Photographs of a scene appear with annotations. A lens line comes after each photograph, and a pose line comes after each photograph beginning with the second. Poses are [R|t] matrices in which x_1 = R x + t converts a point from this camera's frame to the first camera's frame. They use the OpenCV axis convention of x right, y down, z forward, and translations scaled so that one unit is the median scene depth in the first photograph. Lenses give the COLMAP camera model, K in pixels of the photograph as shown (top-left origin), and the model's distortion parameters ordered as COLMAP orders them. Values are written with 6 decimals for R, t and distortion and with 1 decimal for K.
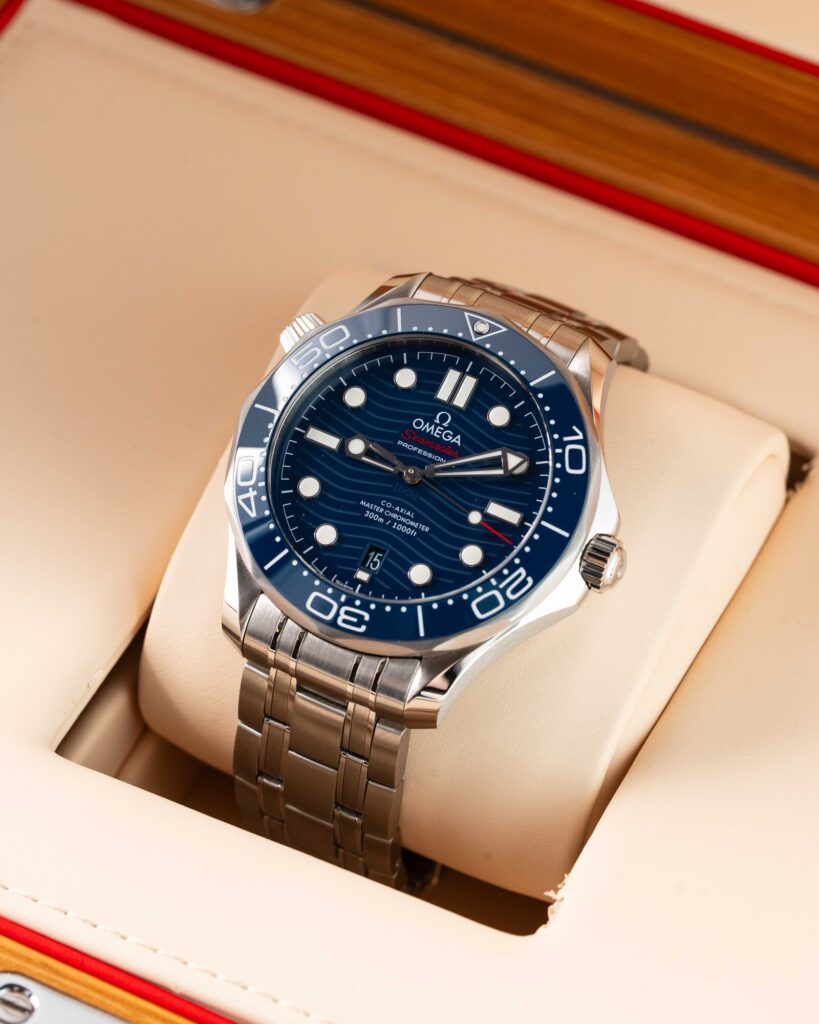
lens RADIAL K [[4753.6, 0, 408.0], [0, 4753.6, 511.4], [0, 0, 1]] dist [-0.278759, 0.000000]
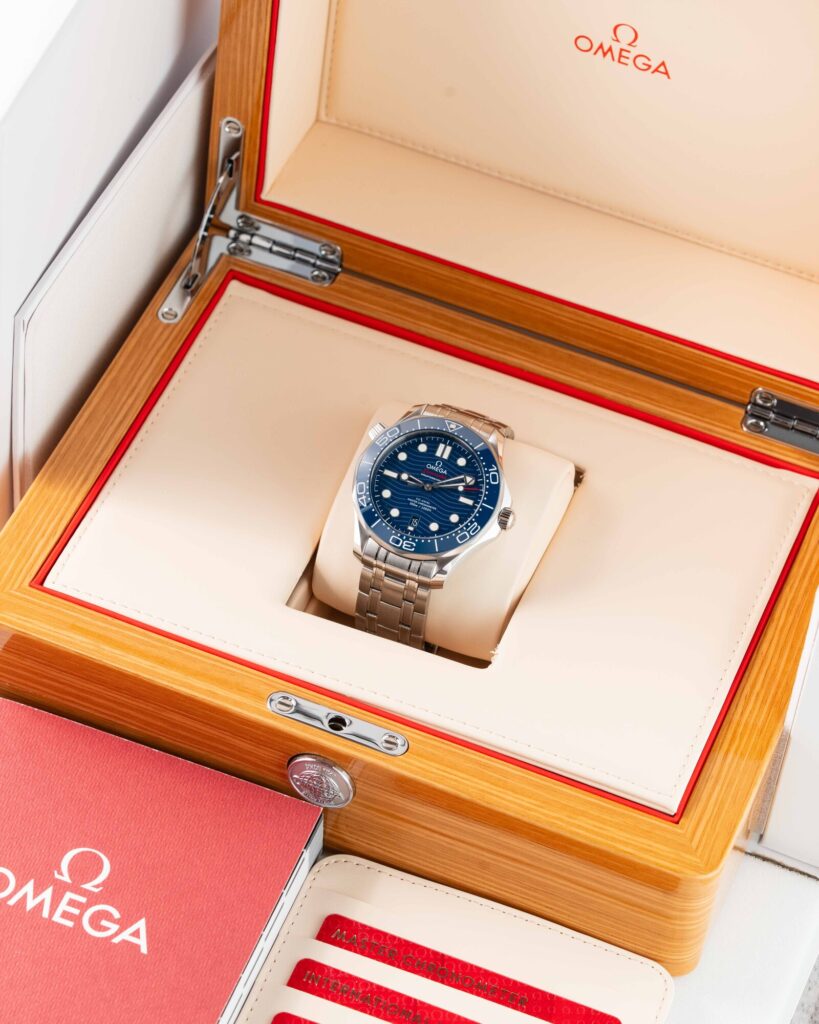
lens RADIAL K [[4753.6, 0, 409.4], [0, 4753.6, 511.7], [0, 0, 1]] dist [-0.278759, 0.000000]
pose [[0.996006, -0.042868, 0.078321, -0.202679], [0.042938, 0.999077, 0.000803, 0.002709], [-0.078284, 0.002563, 0.996928, -1.464291]]
